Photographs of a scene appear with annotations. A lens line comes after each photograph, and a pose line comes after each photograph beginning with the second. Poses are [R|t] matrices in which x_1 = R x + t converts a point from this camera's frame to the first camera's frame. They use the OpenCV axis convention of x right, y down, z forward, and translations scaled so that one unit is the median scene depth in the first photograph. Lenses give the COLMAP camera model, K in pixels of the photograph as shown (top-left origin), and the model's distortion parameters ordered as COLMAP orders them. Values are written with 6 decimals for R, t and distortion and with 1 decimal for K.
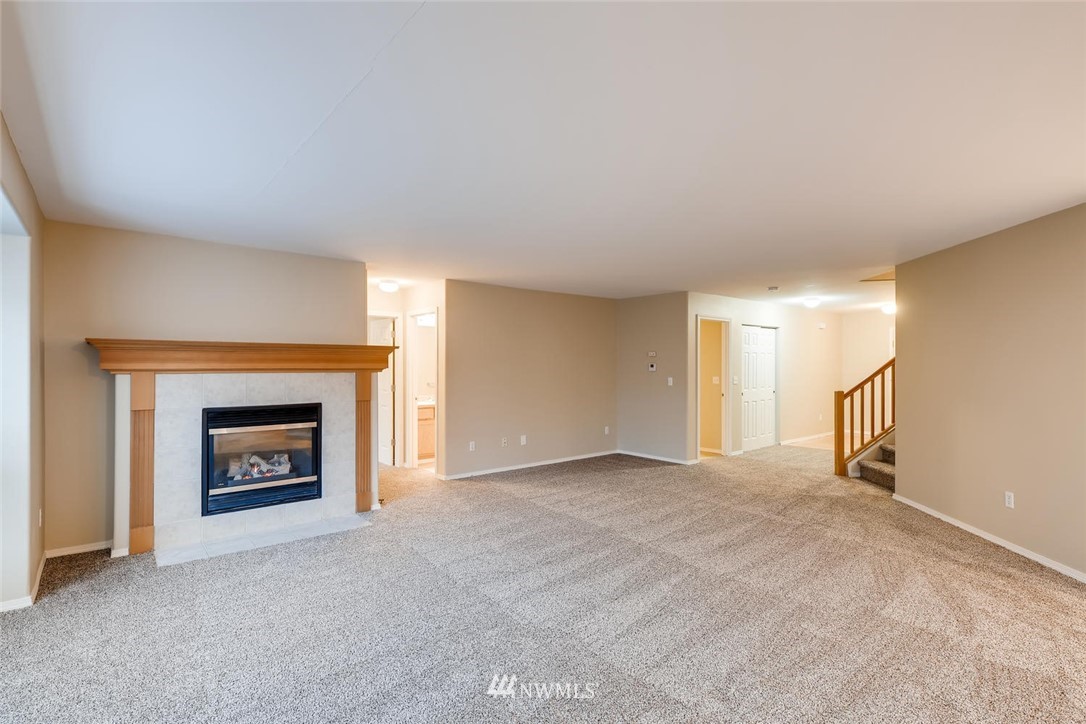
lens RADIAL K [[509.6, 0, 543.6], [0, 509.6, 365.3], [0, 0, 1]] dist [0.003057, 0.001278]
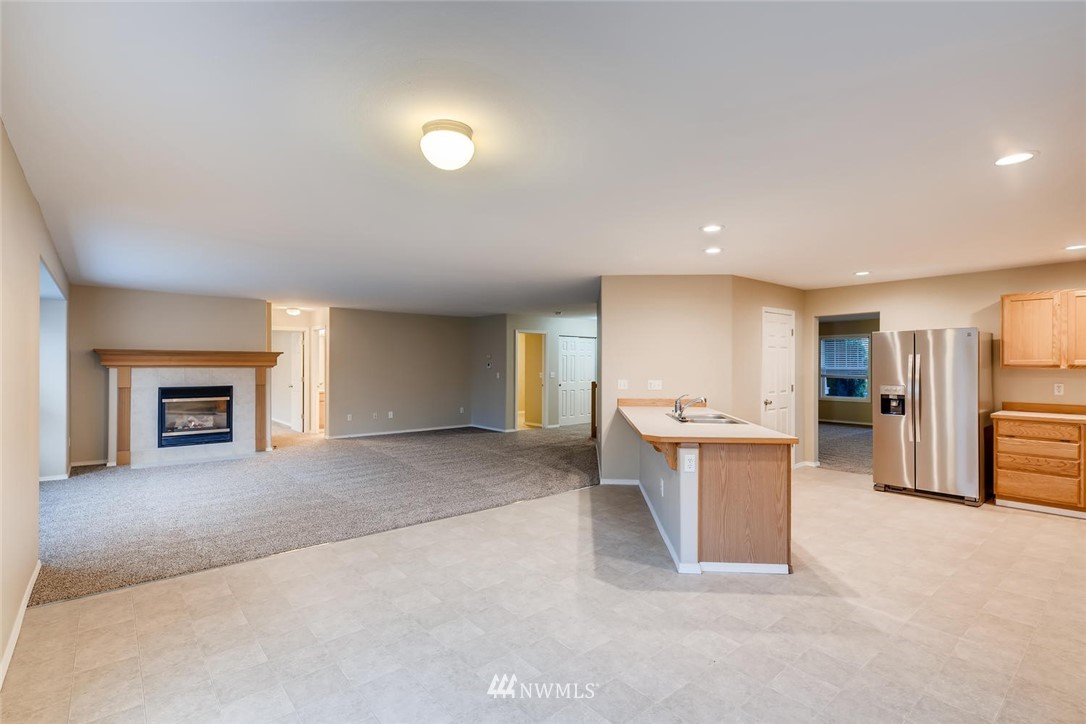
lens RADIAL K [[509.6, 0, 551.9], [0, 509.6, 365.4], [0, 0, 1]] dist [0.003057, 0.001278]
pose [[0.999931, 0.002471, 0.011467, 0.610975], [-0.002479, 0.999997, 0.000715, 0.002235], [-0.011465, -0.000743, 0.999934, -0.713709]]
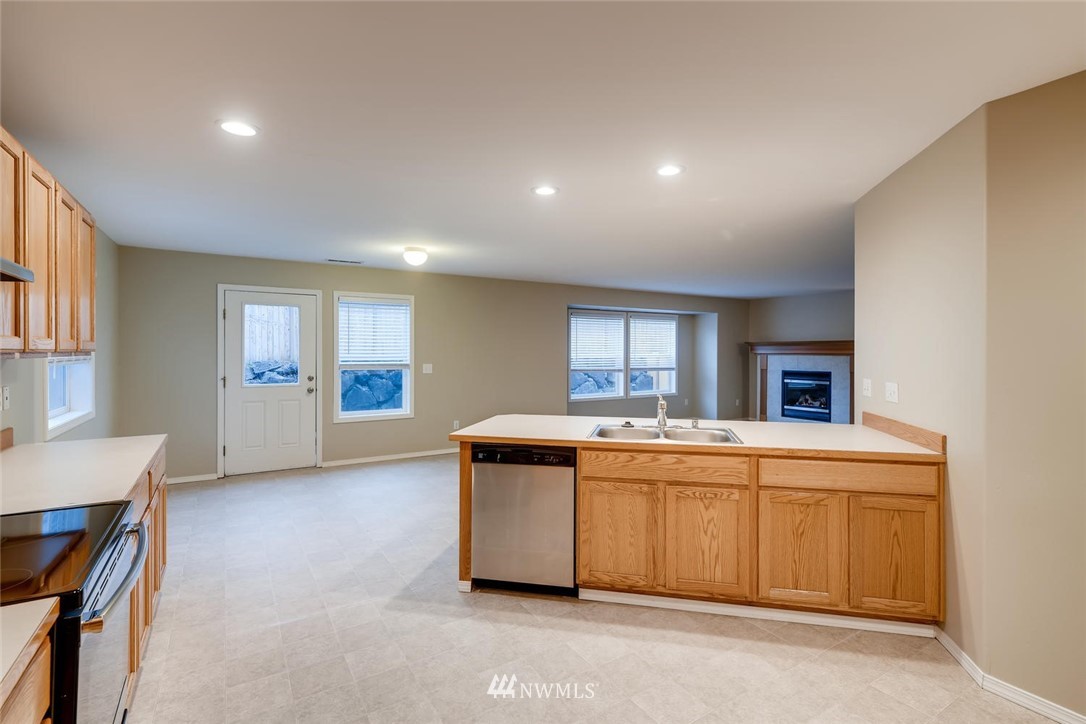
lens RADIAL K [[509.6, 0, 544.2], [0, 509.6, 357.5], [0, 0, 1]] dist [0.003057, 0.001278]
pose [[-0.142980, 0.009800, -0.989677, 1.593889], [0.000546, 0.999952, 0.009823, 0.001789], [0.989725, 0.000864, -0.142978, 0.224601]]
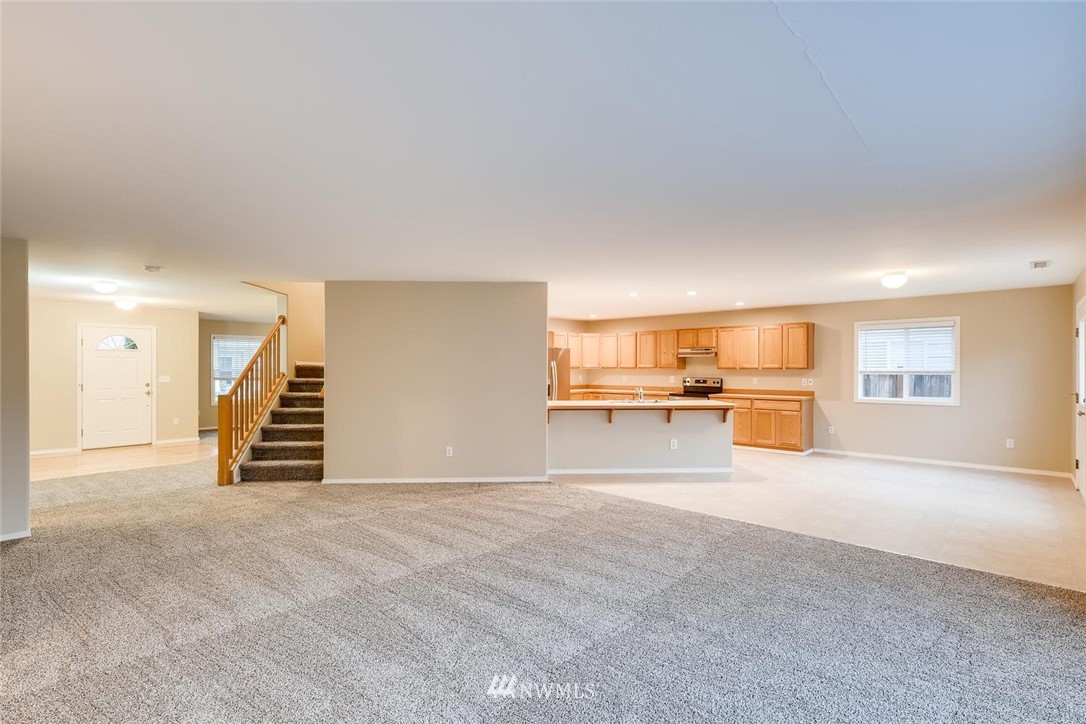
lens RADIAL K [[509.6, 0, 548.1], [0, 509.6, 368.5], [0, 0, 1]] dist [0.003057, 0.001278]
pose [[-0.126118, -0.004456, 0.992005, -0.593826], [-0.001995, 0.999989, 0.004239, -0.003460], [-0.992013, -0.001444, -0.126125, 0.747266]]
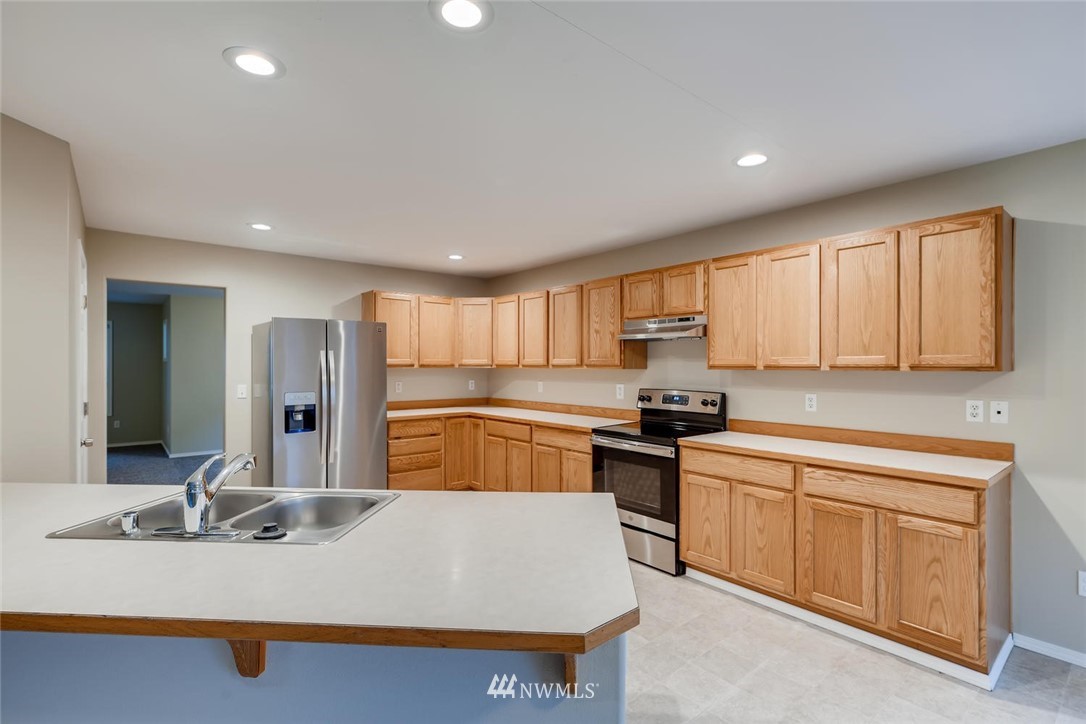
lens RADIAL K [[509.6, 0, 546.1], [0, 509.6, 364.5], [0, 0, 1]] dist [0.003057, 0.001278]
pose [[0.006675, 0.000052, 0.999978, 0.553212], [-0.002771, 0.999996, -0.000034, -0.000547], [-0.999974, -0.002770, 0.006675, 0.066547]]
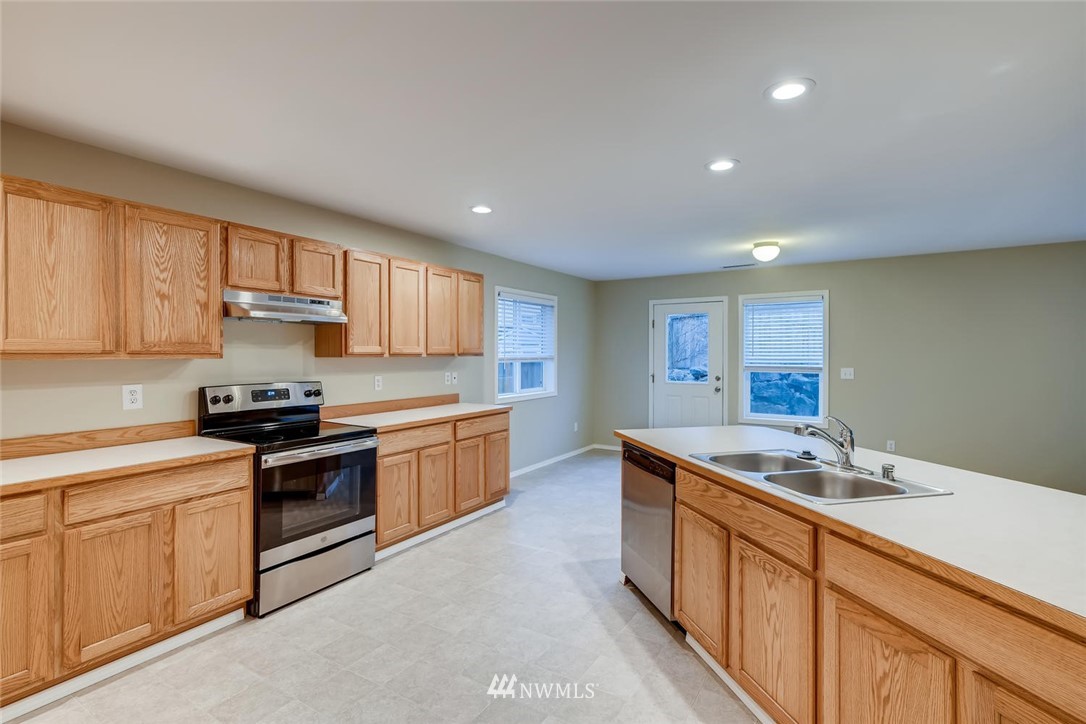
lens RADIAL K [[509.6, 0, 544.0], [0, 509.6, 354.1], [0, 0, 1]] dist [0.003057, 0.001278]
pose [[-0.950611, -0.001162, -0.310383, 1.280167], [-0.000989, 0.999999, -0.000715, 0.001815], [0.310384, -0.000372, -0.950611, 0.645286]]
